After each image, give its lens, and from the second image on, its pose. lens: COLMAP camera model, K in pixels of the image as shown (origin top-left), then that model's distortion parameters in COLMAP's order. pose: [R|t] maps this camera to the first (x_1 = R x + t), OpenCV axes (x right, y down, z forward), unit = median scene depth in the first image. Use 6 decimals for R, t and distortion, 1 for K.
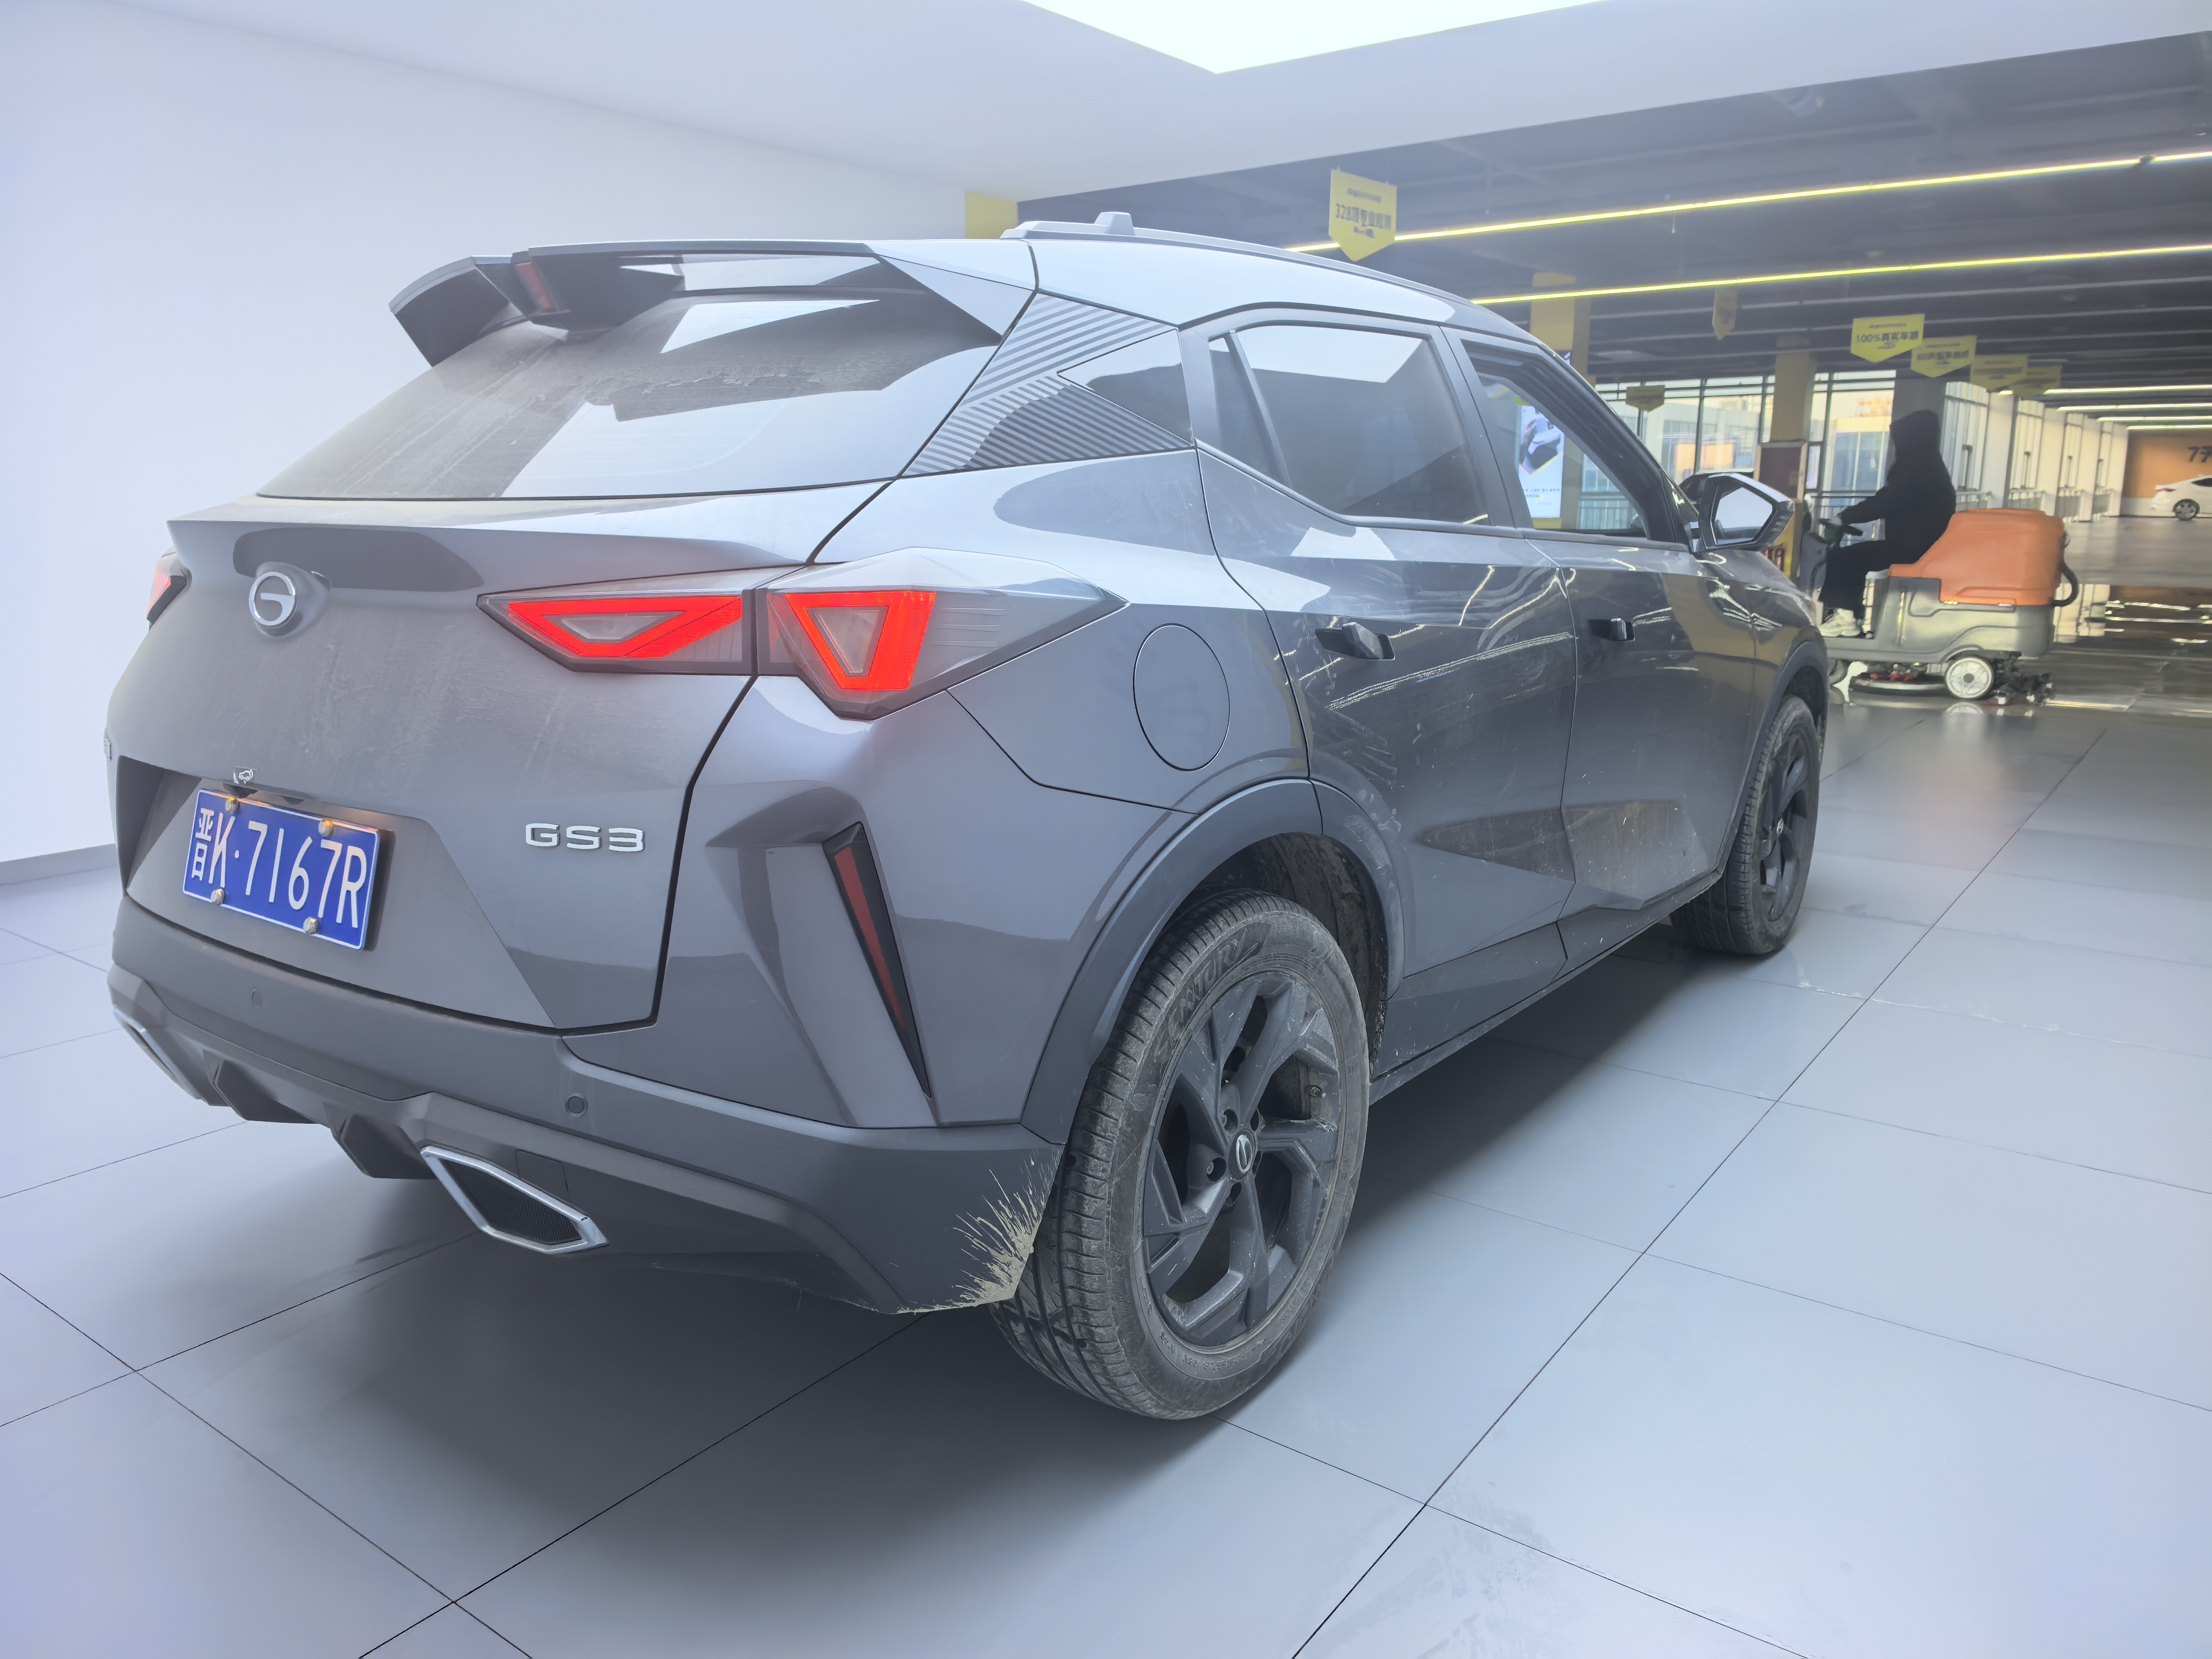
lens RADIAL K [[1623.8, 0, 1106.0], [0, 1623.8, 829.5], [0, 0, 1]] dist [-0.000773, -0.007663]
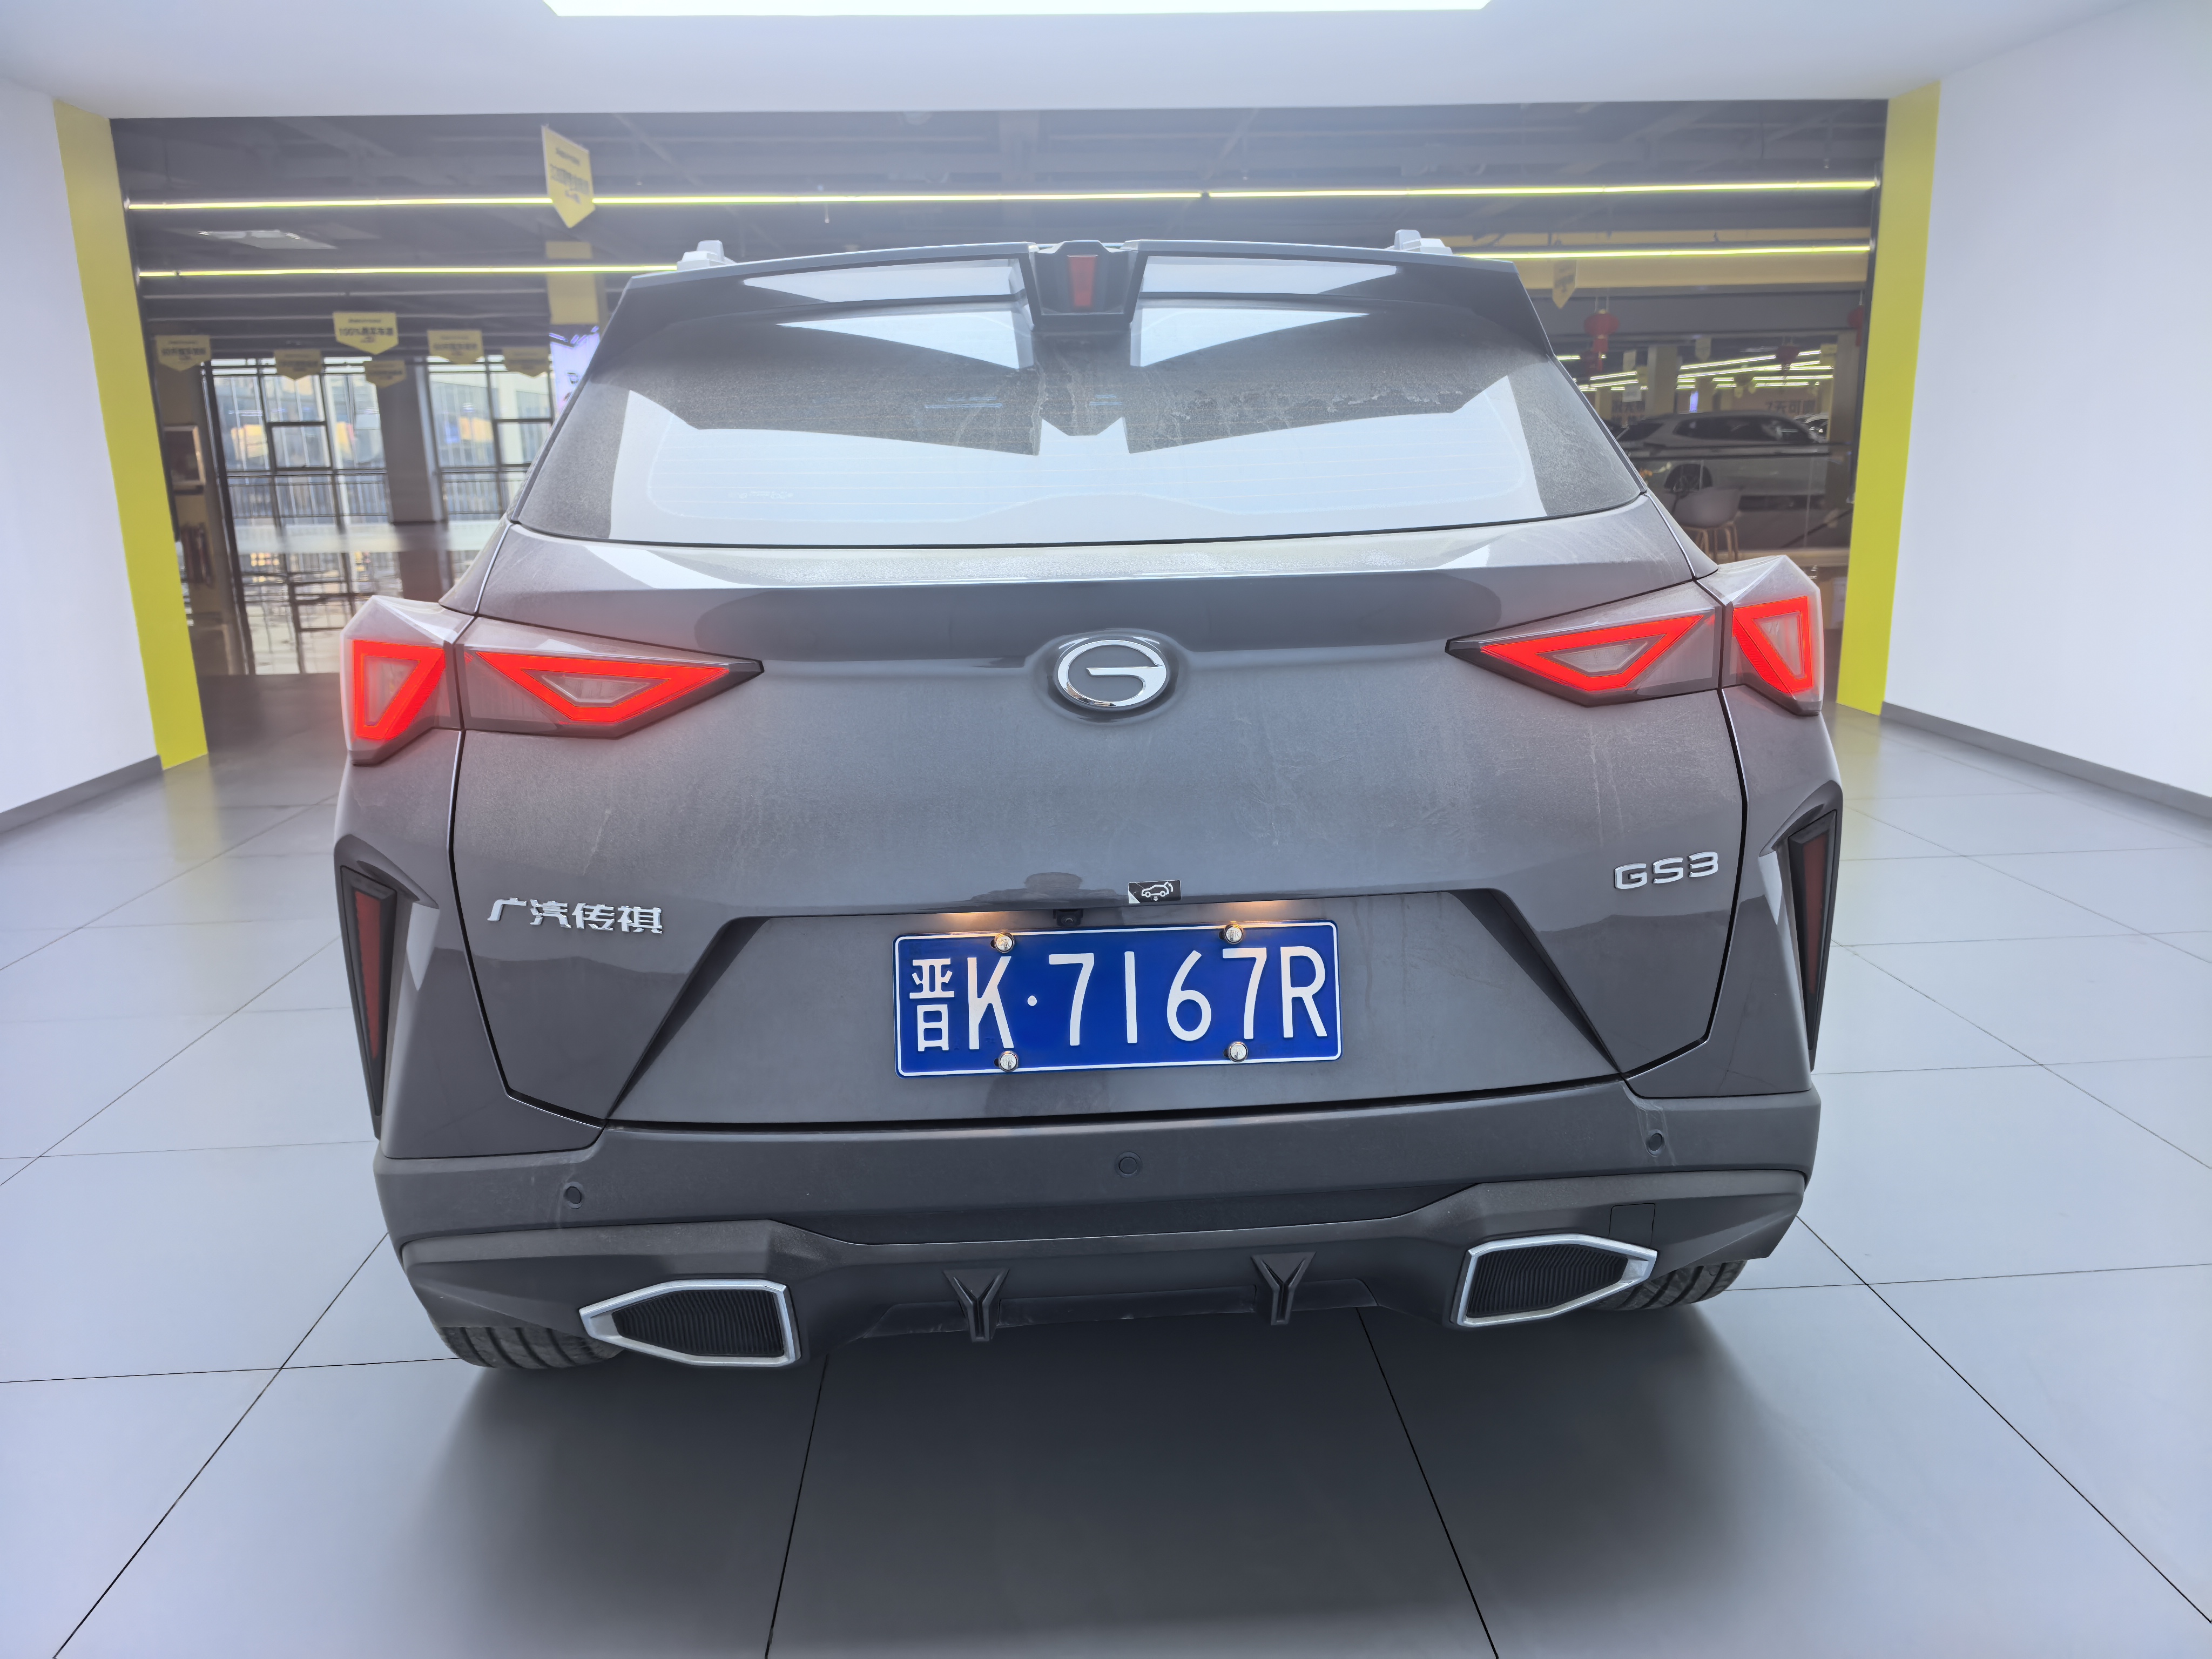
lens RADIAL K [[1623.8, 0, 1106.0], [0, 1623.8, 829.5], [0, 0, 1]] dist [-0.000773, -0.007663]
pose [[0.749232, -0.162832, 0.641979, -1.059124], [0.149232, 0.985885, 0.075898, -0.128490], [-0.645277, 0.038939, 0.762956, 0.392852]]
